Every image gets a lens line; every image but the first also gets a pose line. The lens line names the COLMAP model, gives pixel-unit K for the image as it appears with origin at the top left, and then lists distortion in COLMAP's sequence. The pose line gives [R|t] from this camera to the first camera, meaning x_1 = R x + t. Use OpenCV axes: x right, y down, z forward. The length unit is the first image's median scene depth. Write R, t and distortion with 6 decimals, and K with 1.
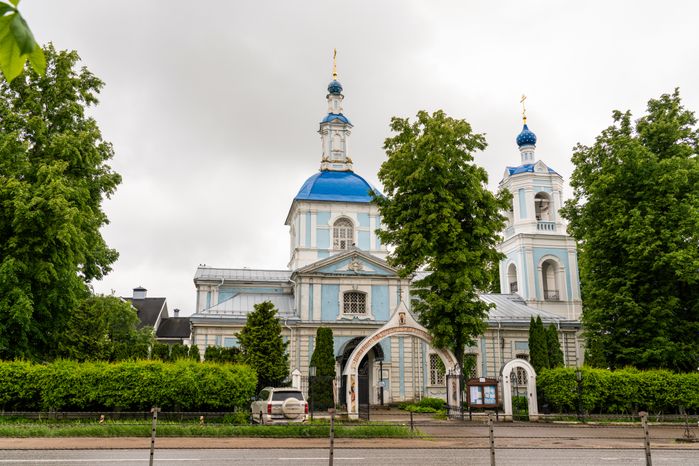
lens RADIAL K [[620.2, 0, 351.2], [0, 620.2, 231.2], [0, 0, 1]] dist [0.016305, 0.004152]
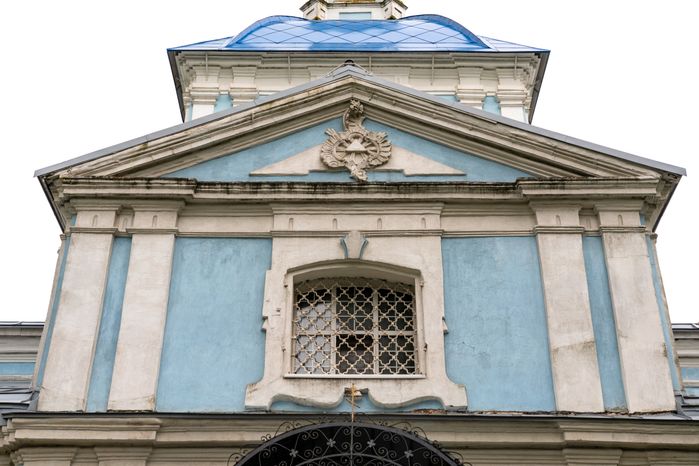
lens RADIAL K [[978.9, 0, 344.7], [0, 978.9, 231.6], [0, 0, 1]] dist [0.034641, 0.000000]
pose [[0.981330, -0.091260, -0.169303, 0.054541], [0.033603, 0.948074, -0.316269, 0.180350], [0.189375, 0.304675, 0.933440, 0.715132]]
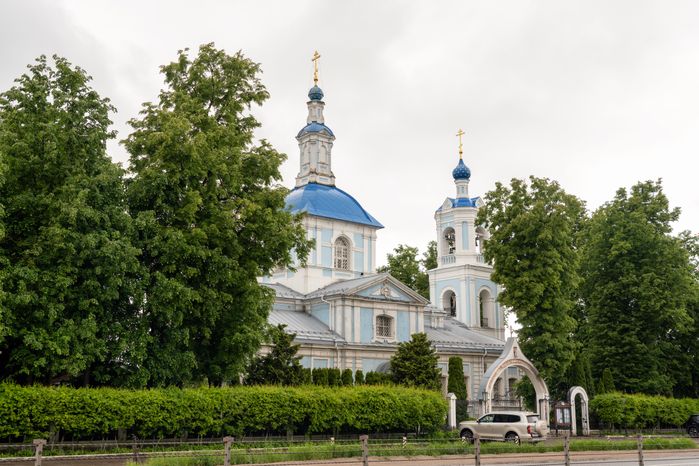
lens RADIAL K [[765.7, 0, 350.1], [0, 765.7, 231.5], [0, 0, 1]] dist [0.048261, 0.000000]
pose [[0.875892, 0.105043, 0.470935, -0.662480], [-0.120177, 0.992750, 0.002083, -0.038772], [-0.467302, -0.058420, 0.882165, -0.099131]]
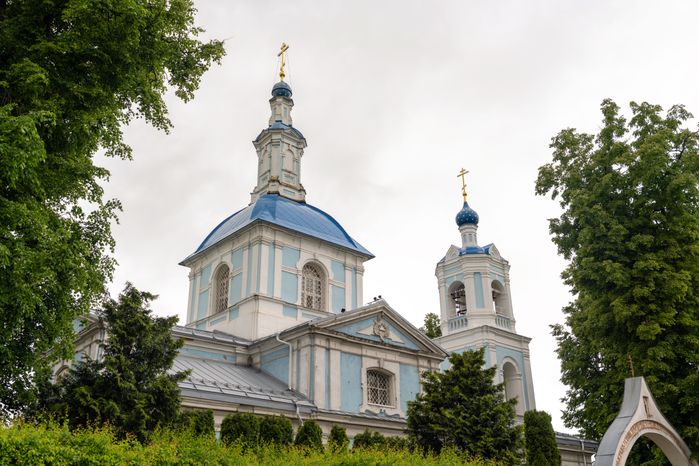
lens RADIAL K [[660.0, 0, 344.5], [0, 660.0, 233.1], [0, 0, 1]] dist [0.026782, 0.000000]
pose [[0.866965, 0.202420, 0.455410, -0.362845], [-0.117395, 0.971033, -0.208117, 0.106059], [-0.484345, 0.126967, 0.865615, 0.408859]]
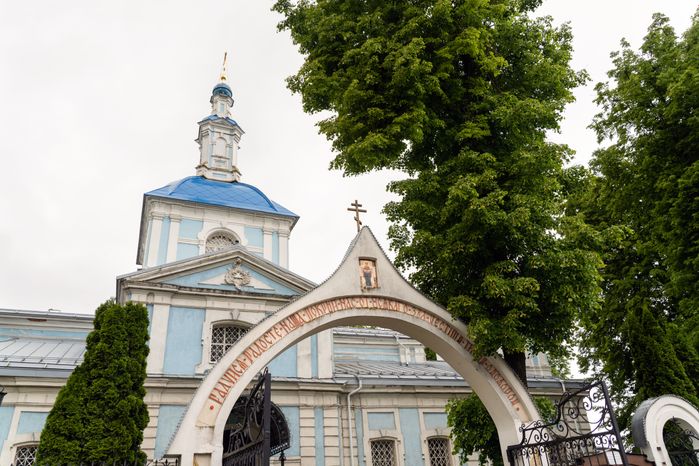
lens RADIAL K [[509.5, 0, 345.5], [0, 509.5, 230.8], [0, 0, 1]] dist [-0.005776, 0.001424]
pose [[0.979971, 0.044034, 0.194212, 0.011159], [0.009583, 0.963689, -0.266856, 0.139445], [-0.198910, 0.263372, 0.943965, 0.534796]]
